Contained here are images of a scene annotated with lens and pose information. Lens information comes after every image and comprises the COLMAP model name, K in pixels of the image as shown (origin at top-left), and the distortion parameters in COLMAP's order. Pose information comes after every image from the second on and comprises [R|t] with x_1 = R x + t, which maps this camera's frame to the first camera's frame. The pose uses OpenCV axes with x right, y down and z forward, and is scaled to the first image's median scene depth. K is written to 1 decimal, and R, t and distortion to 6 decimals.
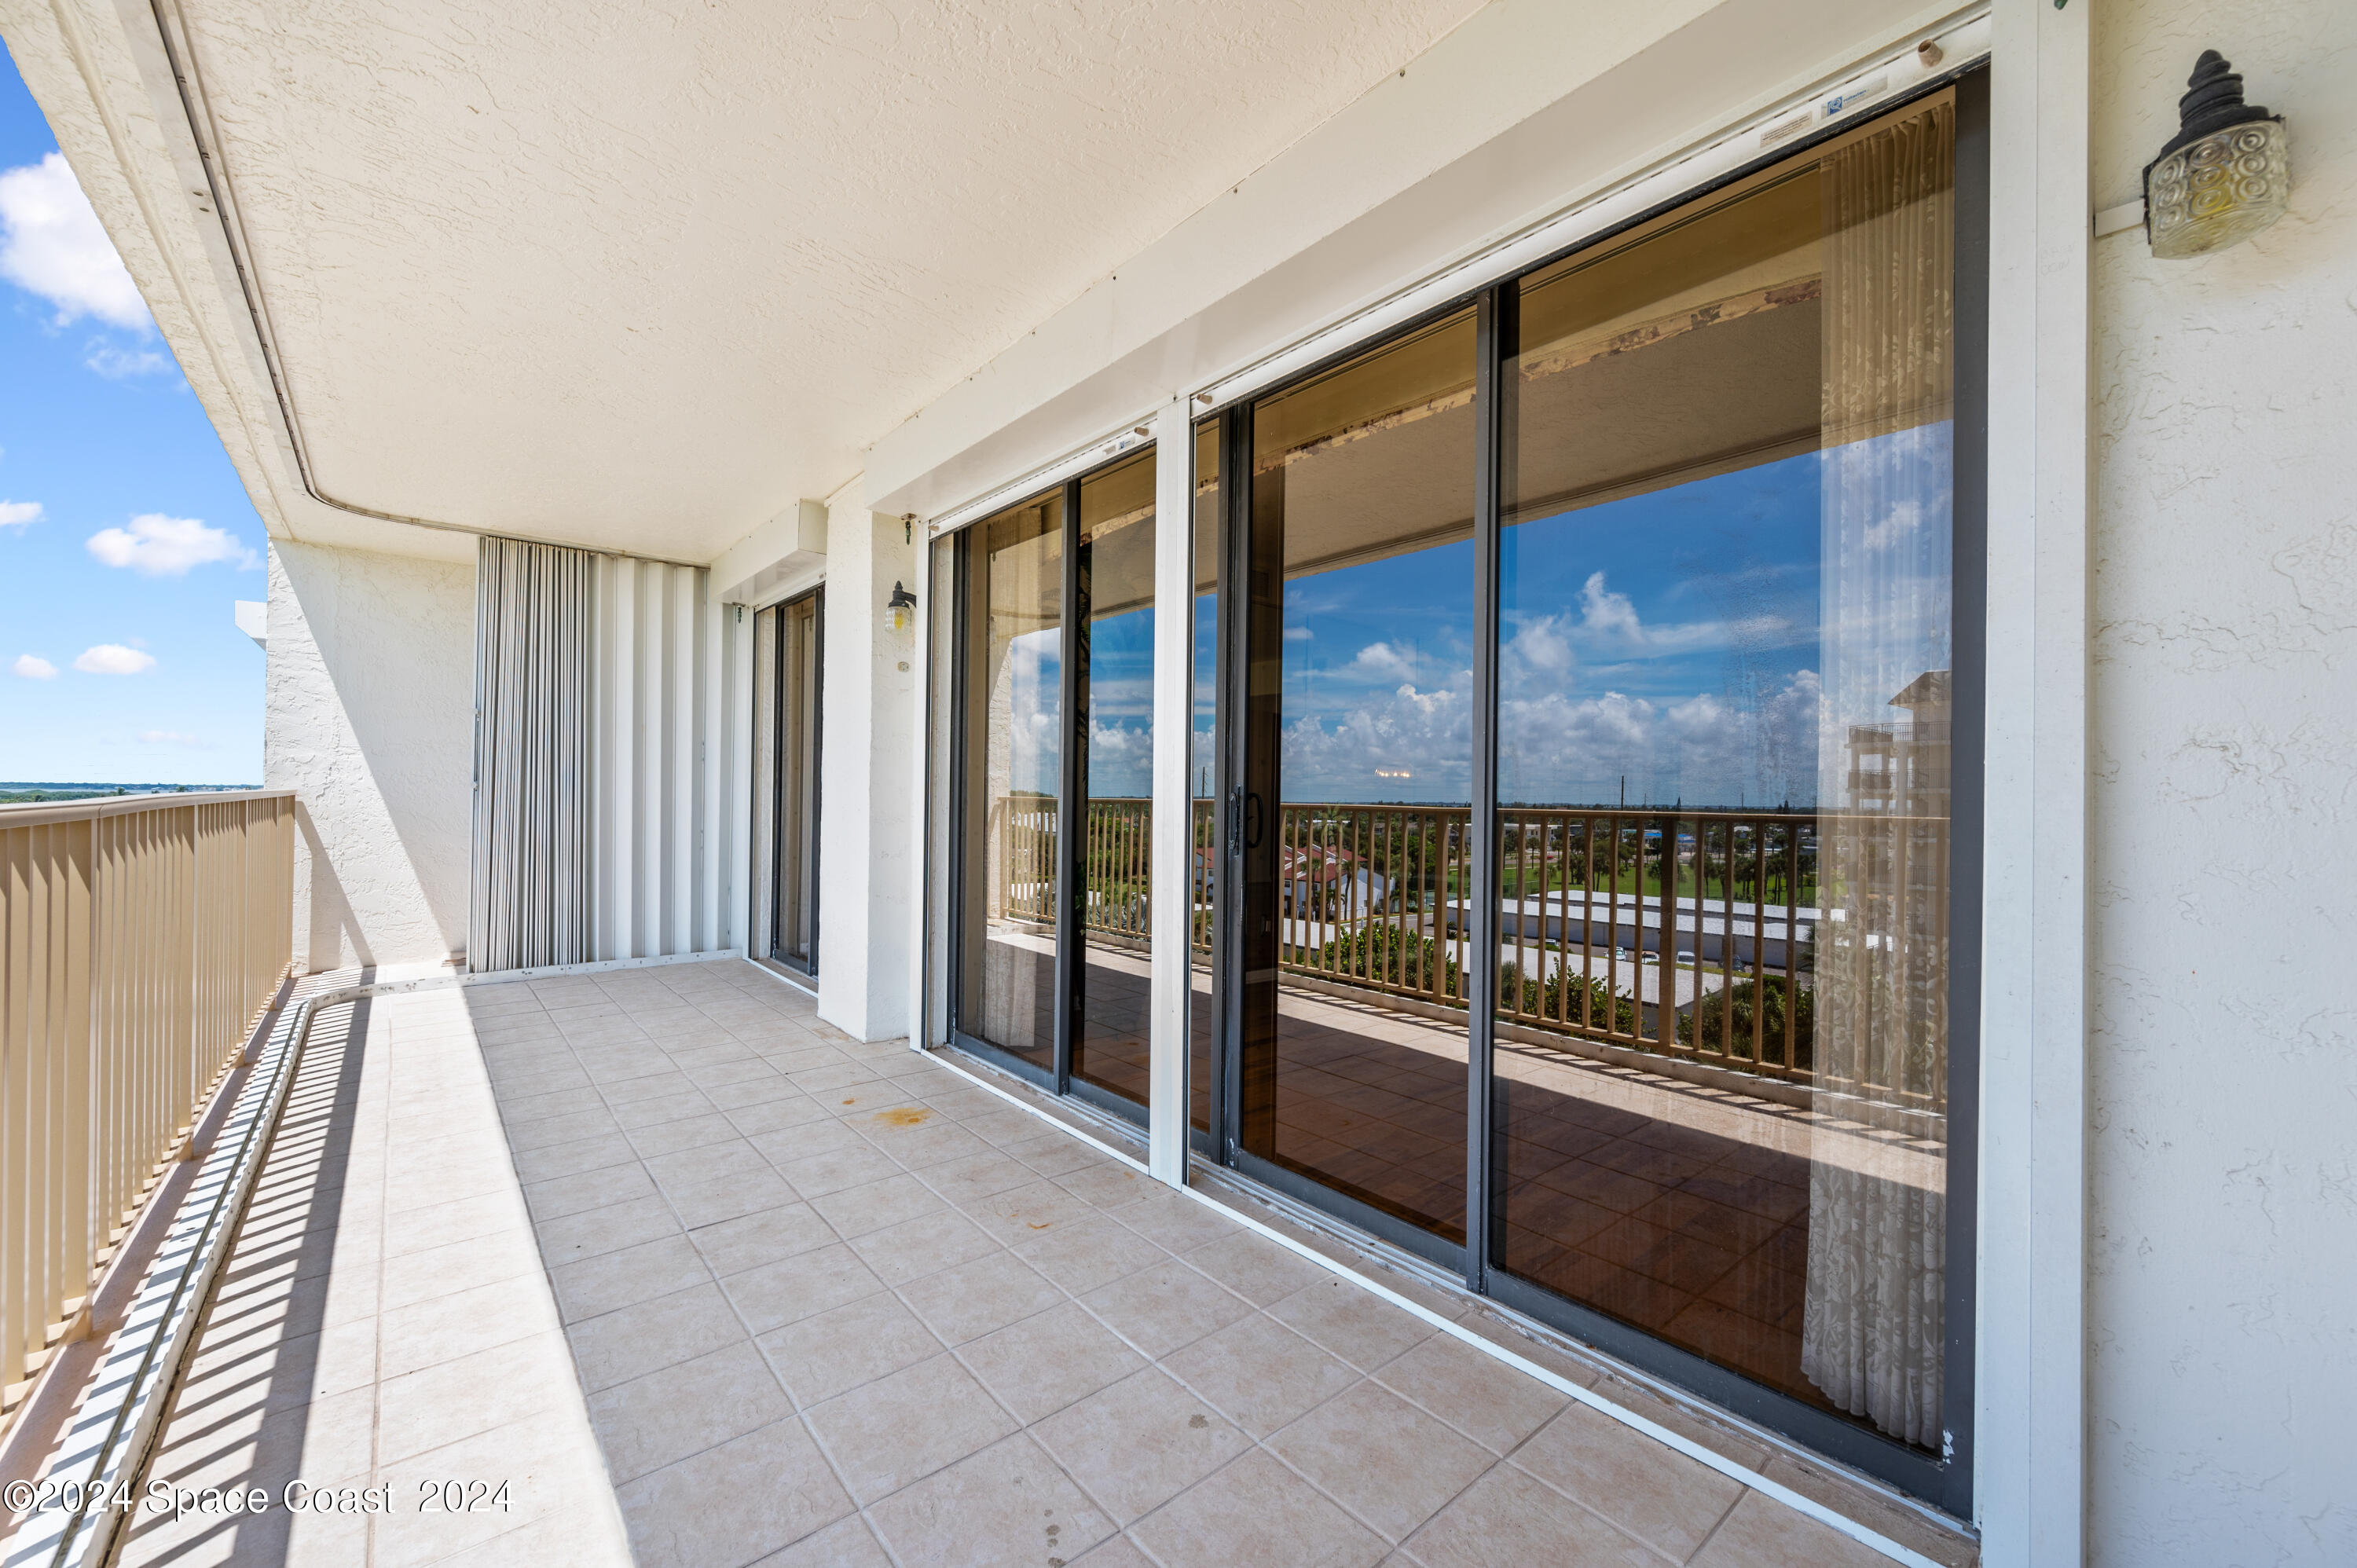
lens RADIAL K [[929.1, 0, 1185.8], [0, 929.1, 788.4], [0, 0, 1]] dist [-0.001353, 0.000468]
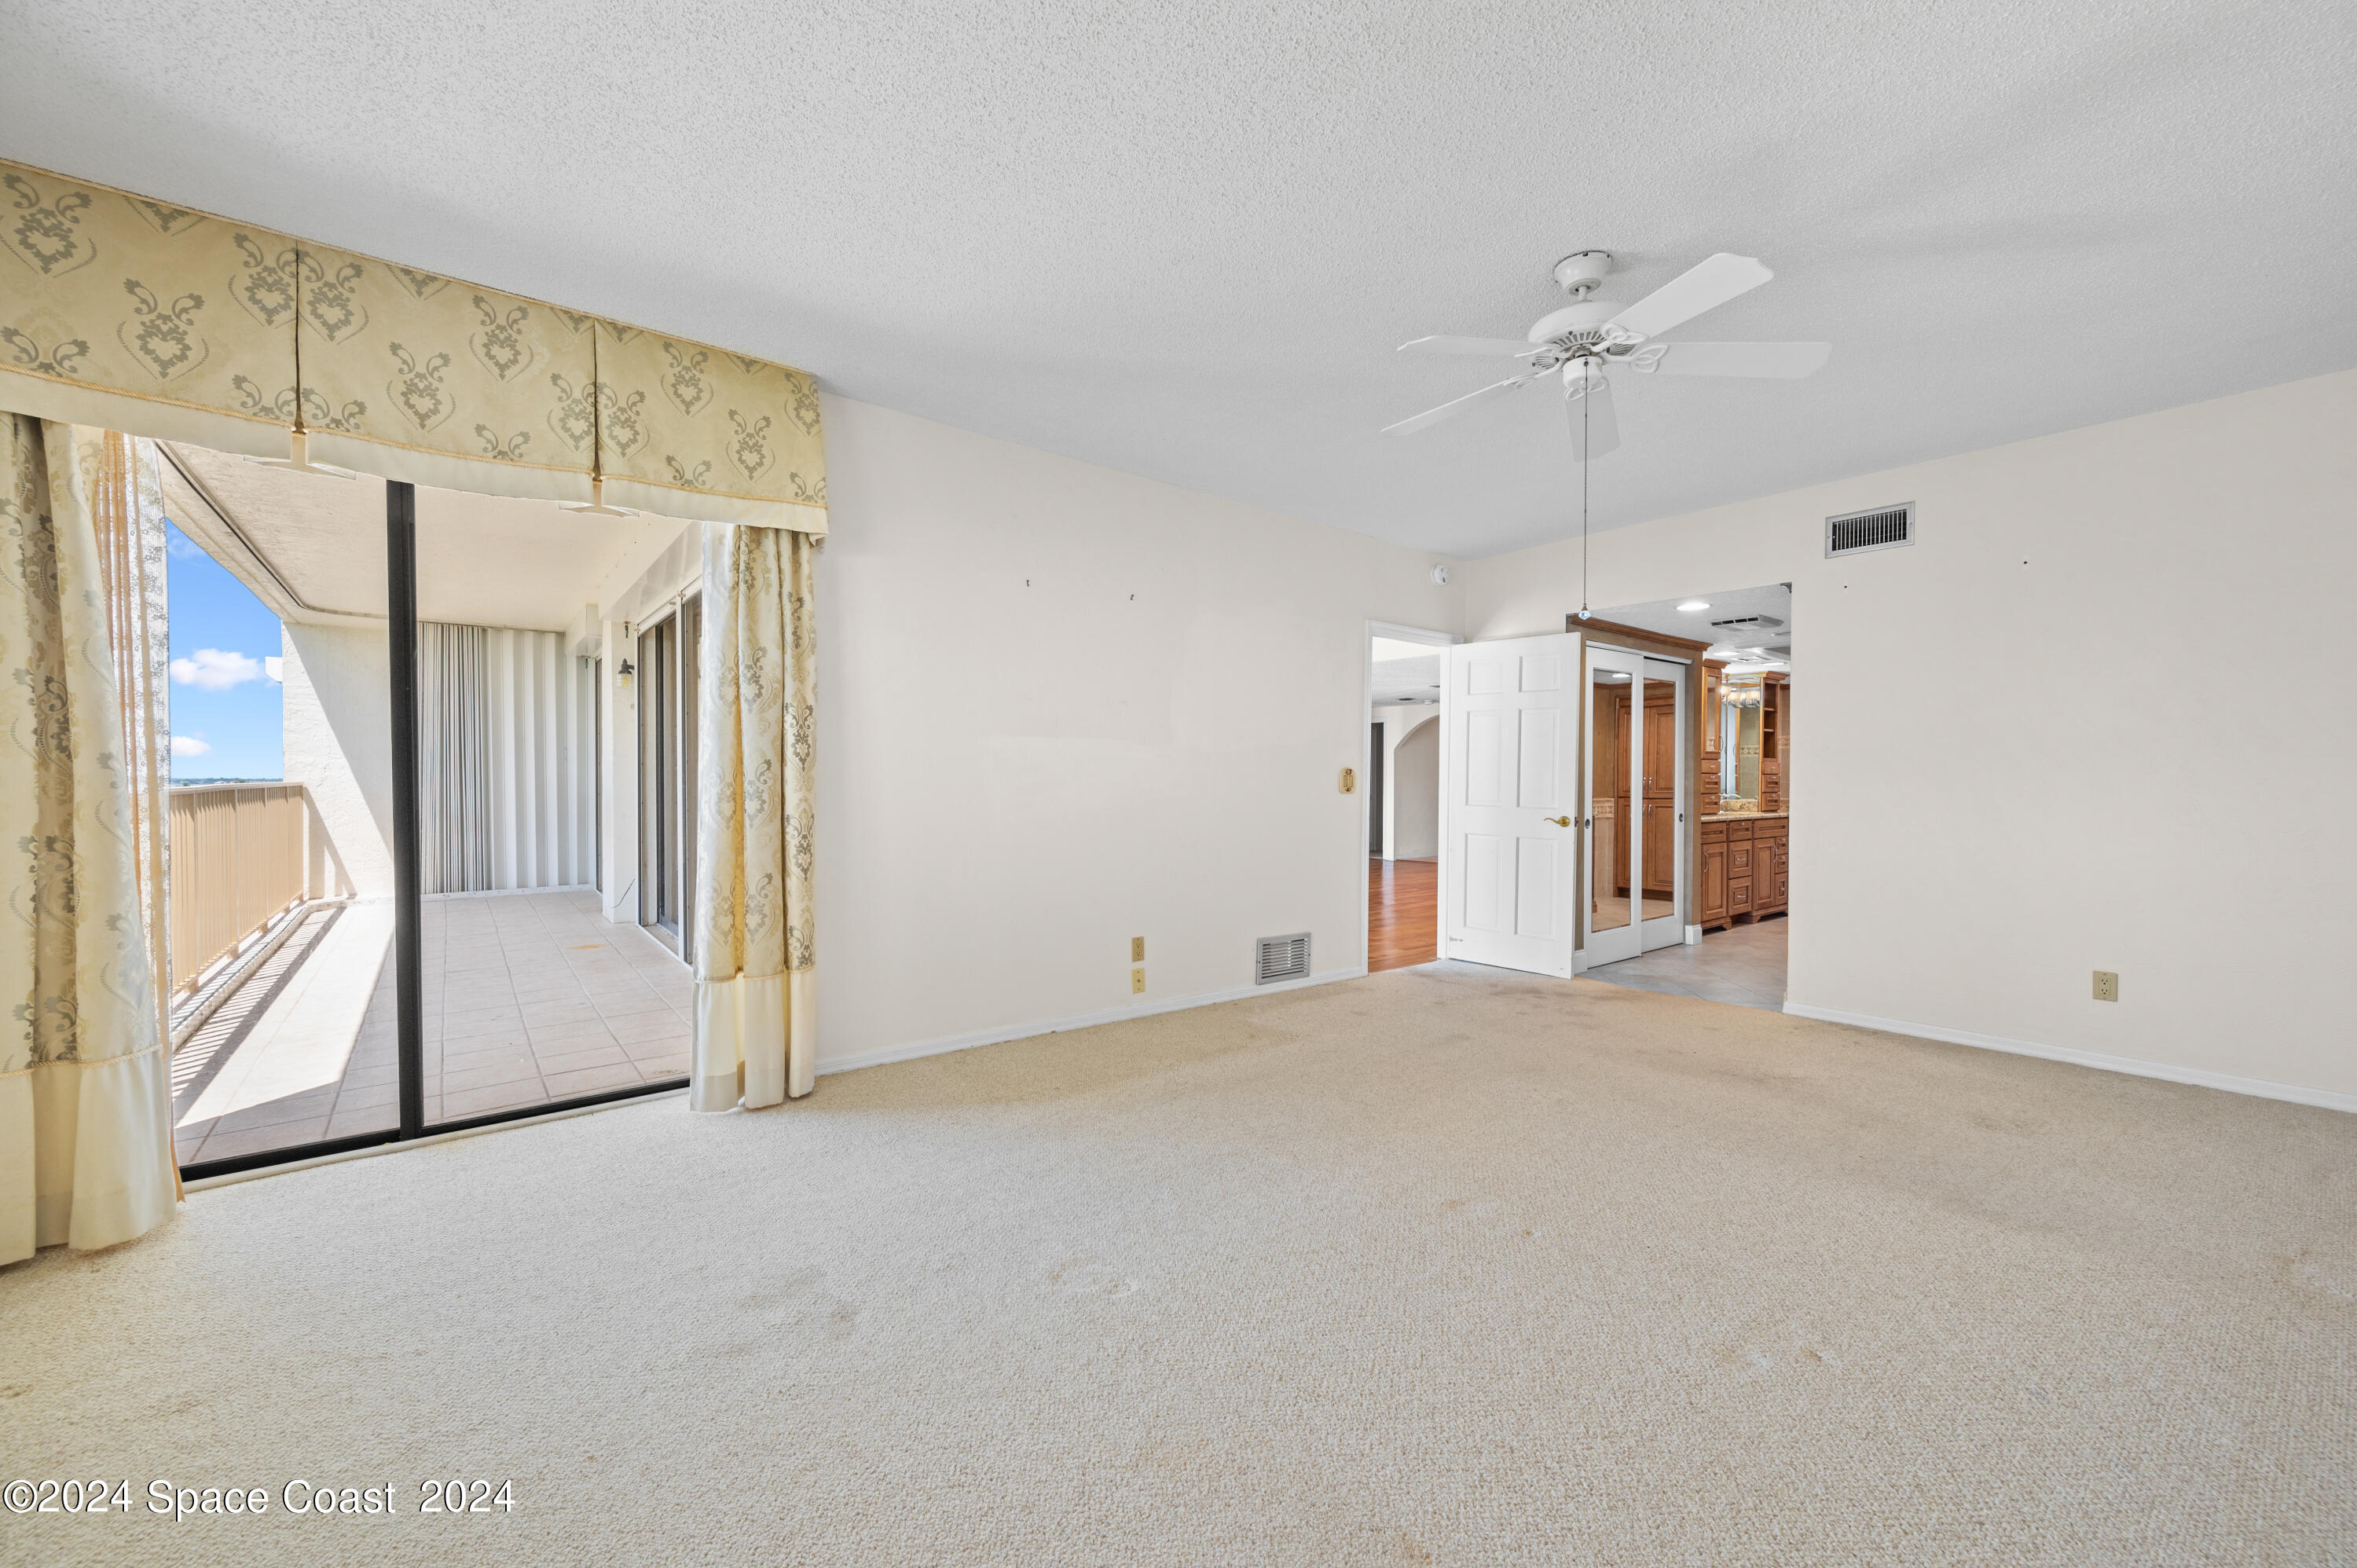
lens RADIAL K [[911.3, 0, 1168.7], [0, 911.3, 798.3], [0, 0, 1]] dist [-0.000283, 0.000086]
pose [[0.999338, -0.006927, -0.035708, 0.628335], [0.007883, 0.999613, 0.026694, -0.000061], [0.035509, -0.026958, 0.999006, -0.551844]]
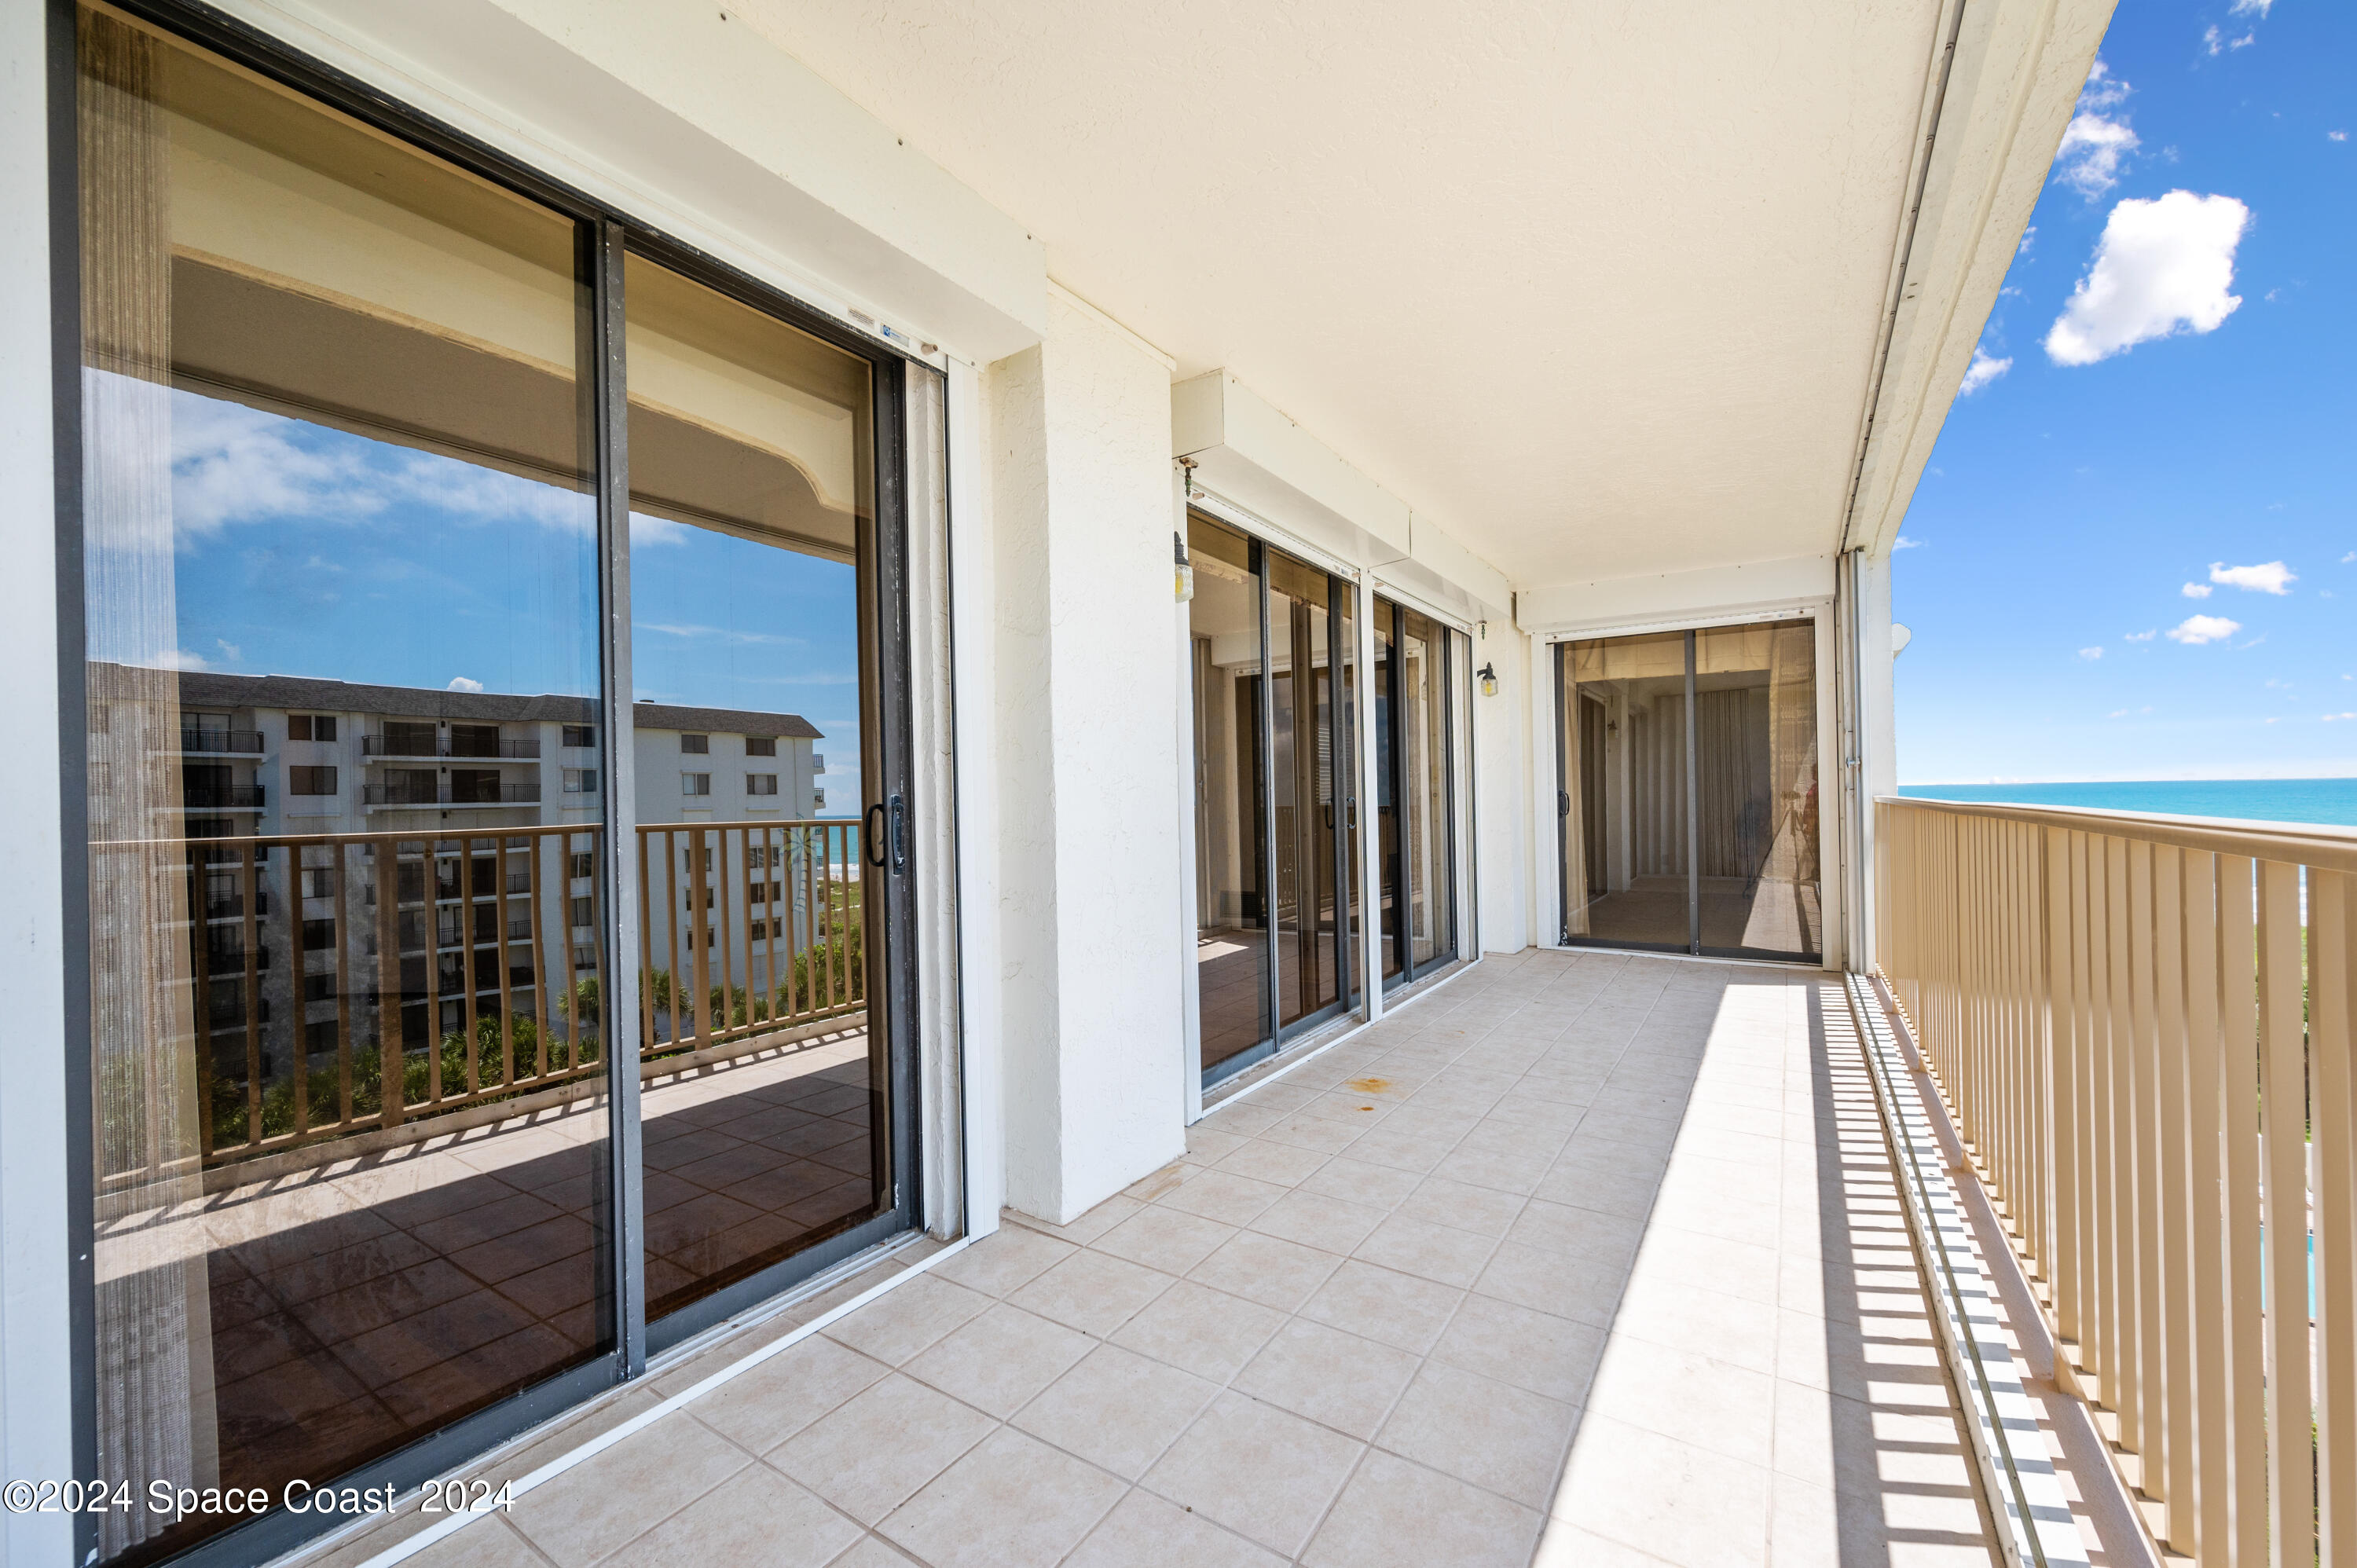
lens RADIAL K [[929.1, 0, 1185.8], [0, 929.1, 788.4], [0, 0, 1]] dist [-0.001353, 0.000468]
pose [[-0.286151, 0.003257, 0.958179, -0.853297], [0.007839, 0.999969, -0.001058, -0.007119], [-0.958152, 0.007208, -0.286168, 0.987731]]
